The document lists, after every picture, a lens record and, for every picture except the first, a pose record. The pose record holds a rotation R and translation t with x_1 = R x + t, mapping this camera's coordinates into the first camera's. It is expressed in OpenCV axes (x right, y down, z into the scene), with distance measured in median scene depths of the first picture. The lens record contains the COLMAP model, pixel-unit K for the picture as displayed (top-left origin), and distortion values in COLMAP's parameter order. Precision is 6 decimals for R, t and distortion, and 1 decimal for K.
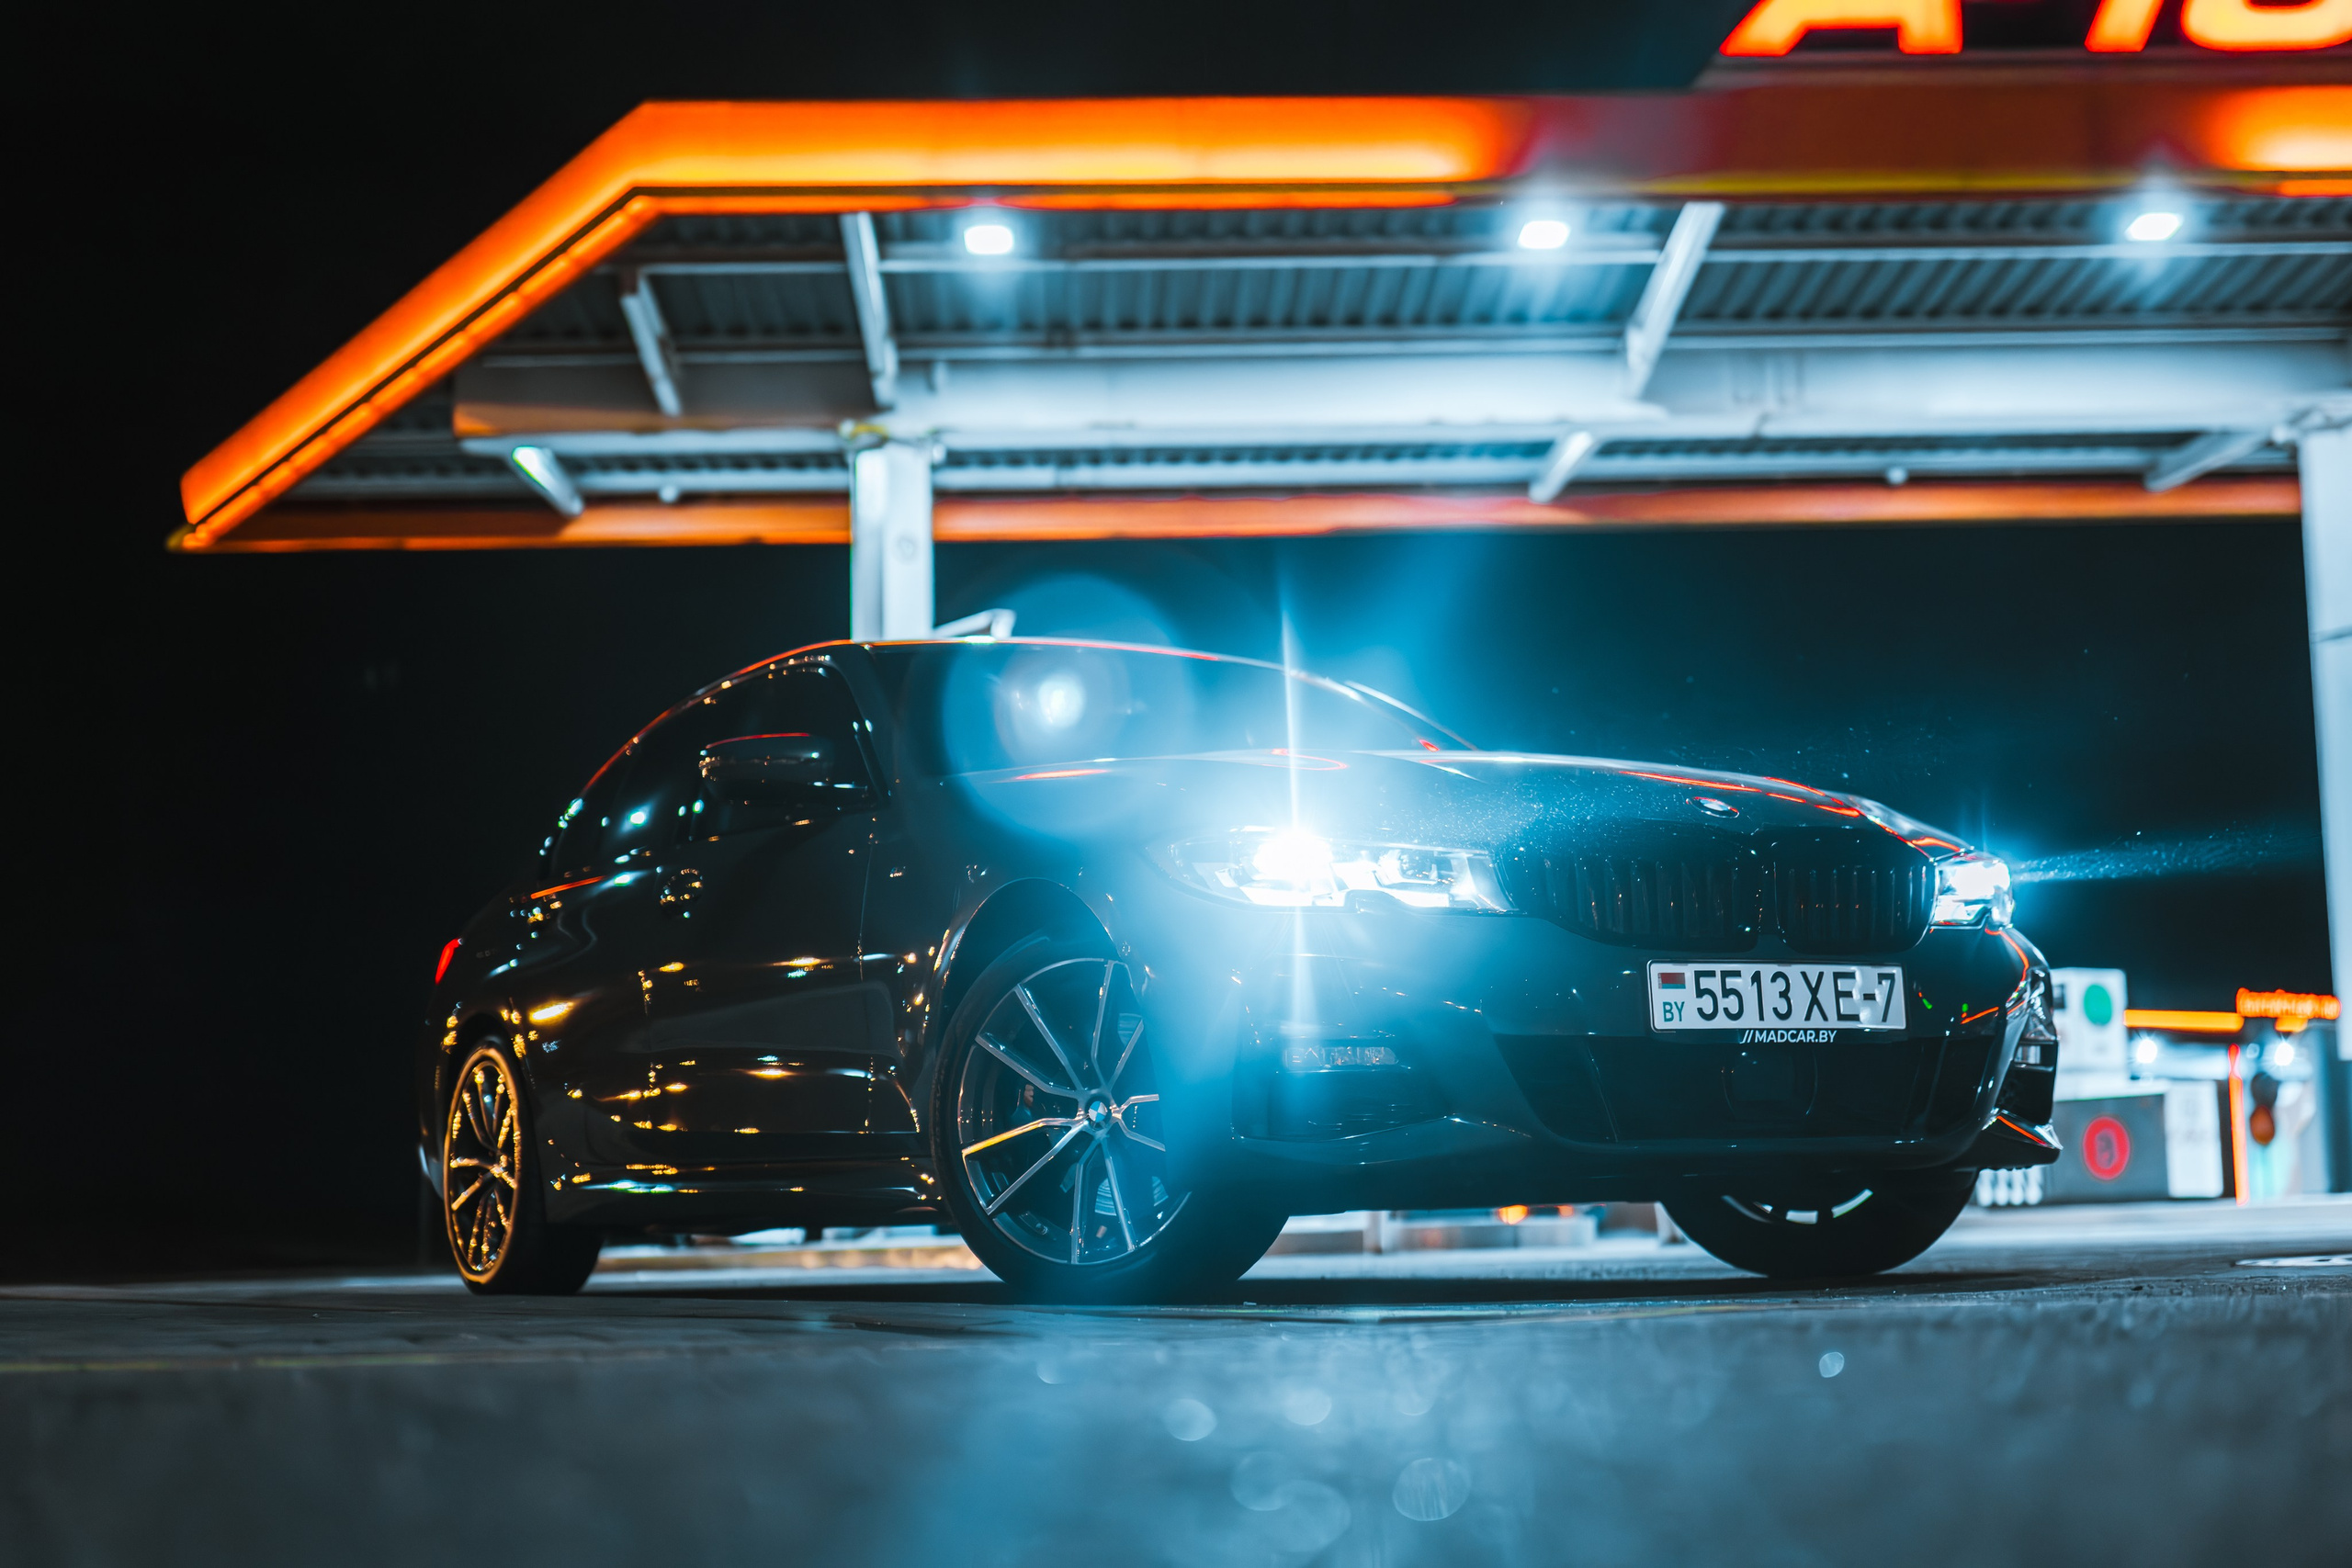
lens RADIAL K [[3450.2, 0, 1183.1], [0, 3450.2, 785.4], [0, 0, 1]] dist [0.017818, 0.000000]
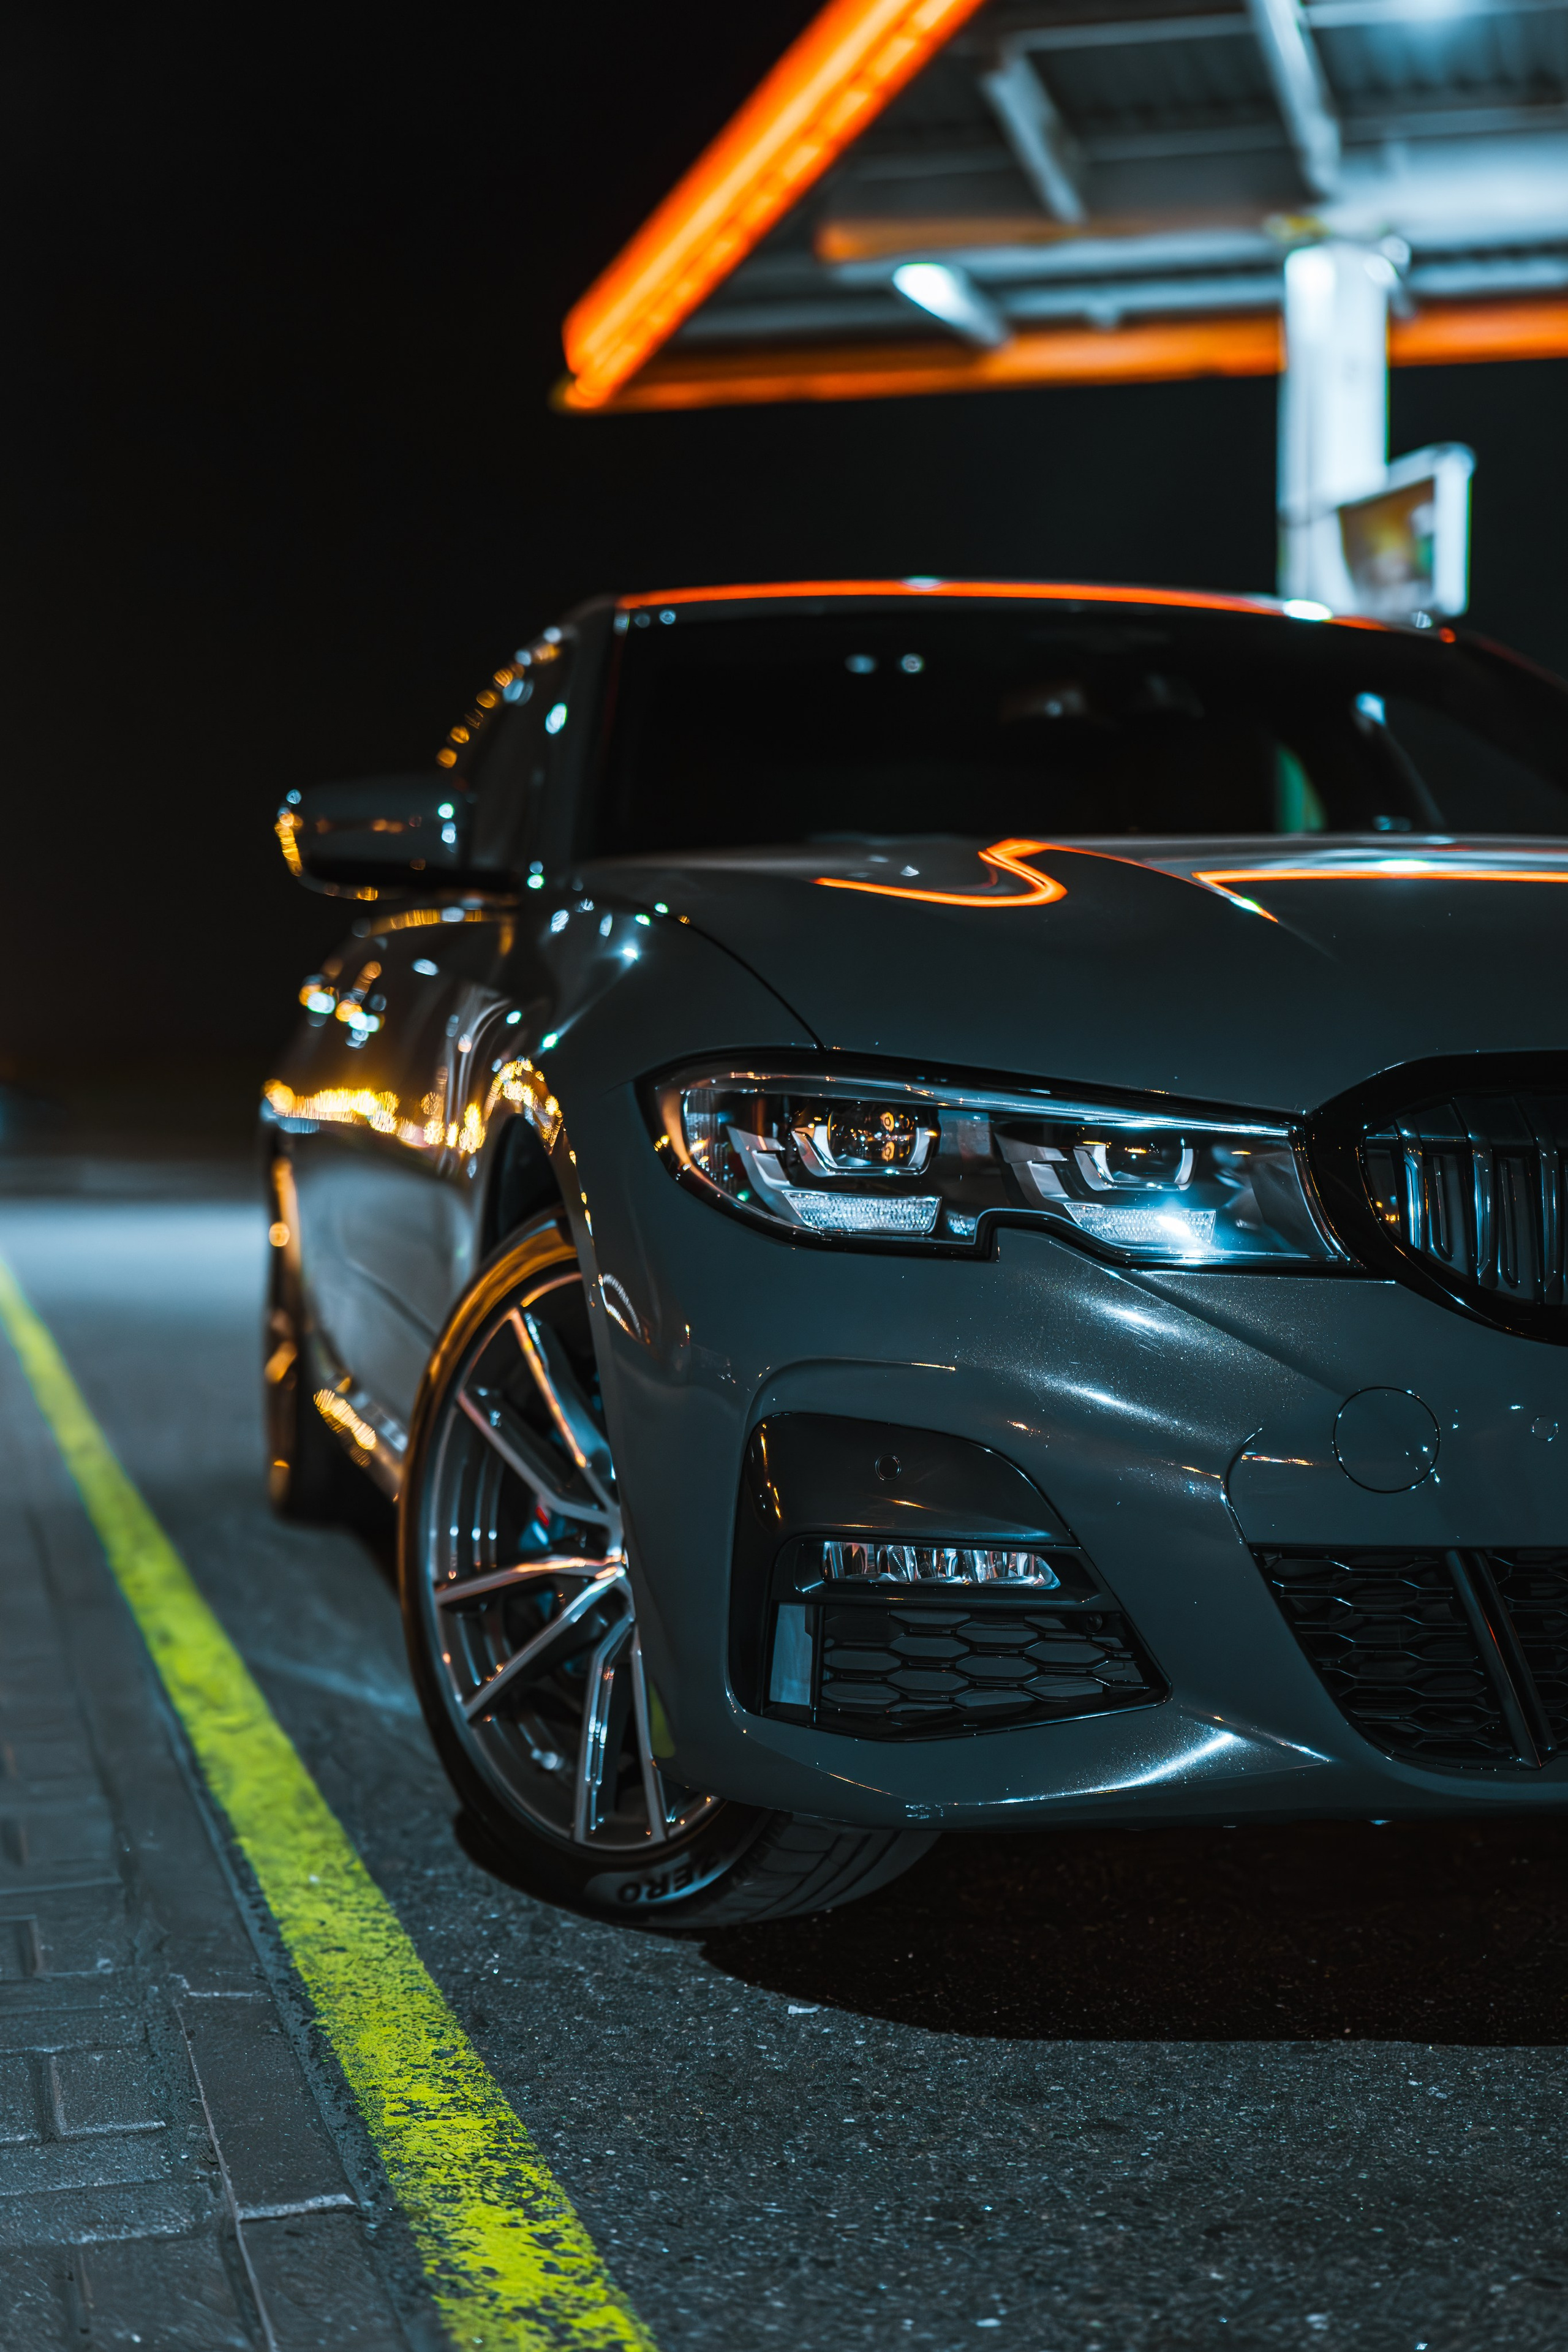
lens RADIAL K [[3450.5, 0, 780.6], [0, 3450.5, 1174.1], [0, 0, 1]] dist [0.017818, 0.000000]
pose [[0.951163, 0.030750, -0.307154, 0.049388], [0.019424, 0.987092, 0.158970, -0.014244], [0.308077, -0.157173, 0.938288, 0.157931]]
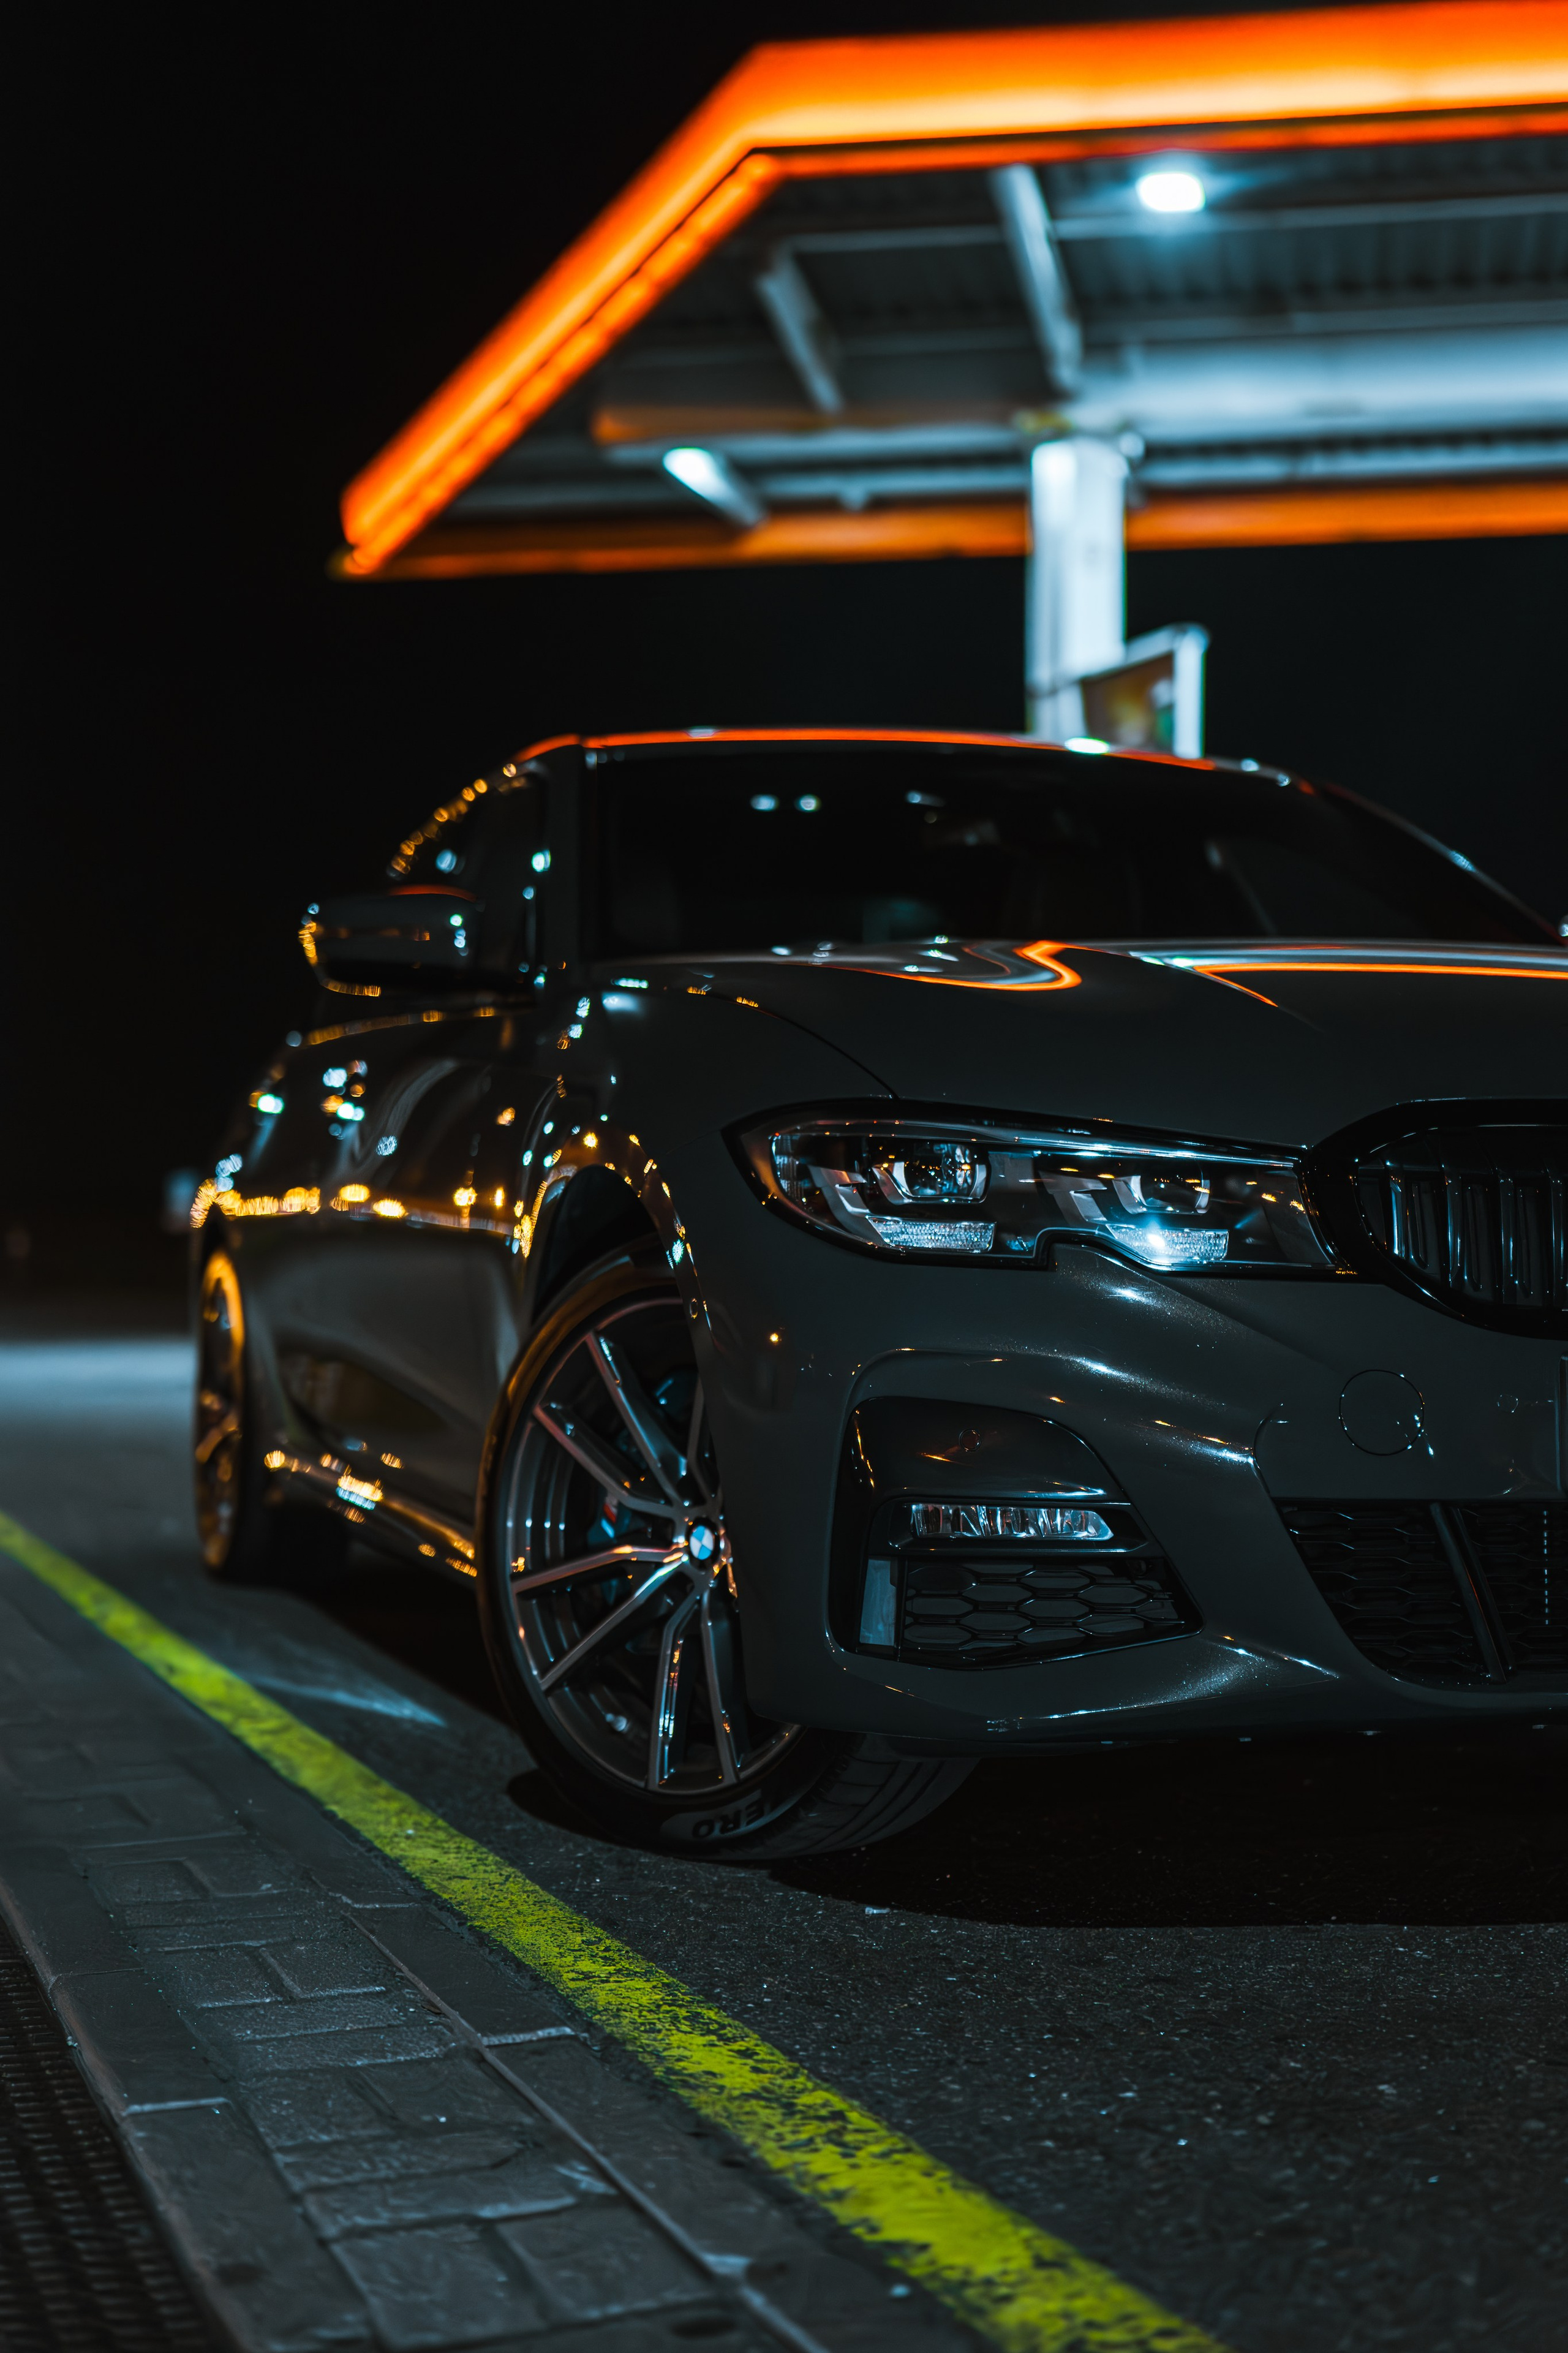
lens RADIAL K [[3451.7, 0, 724.5], [0, 3451.7, 1170.9], [0, 0, 1]] dist [0.017818, 0.000000]
pose [[0.973748, 0.018416, -0.226883, 0.032371], [0.006840, 0.993905, 0.110031, -0.010984], [0.227527, -0.108694, 0.967686, 0.110025]]
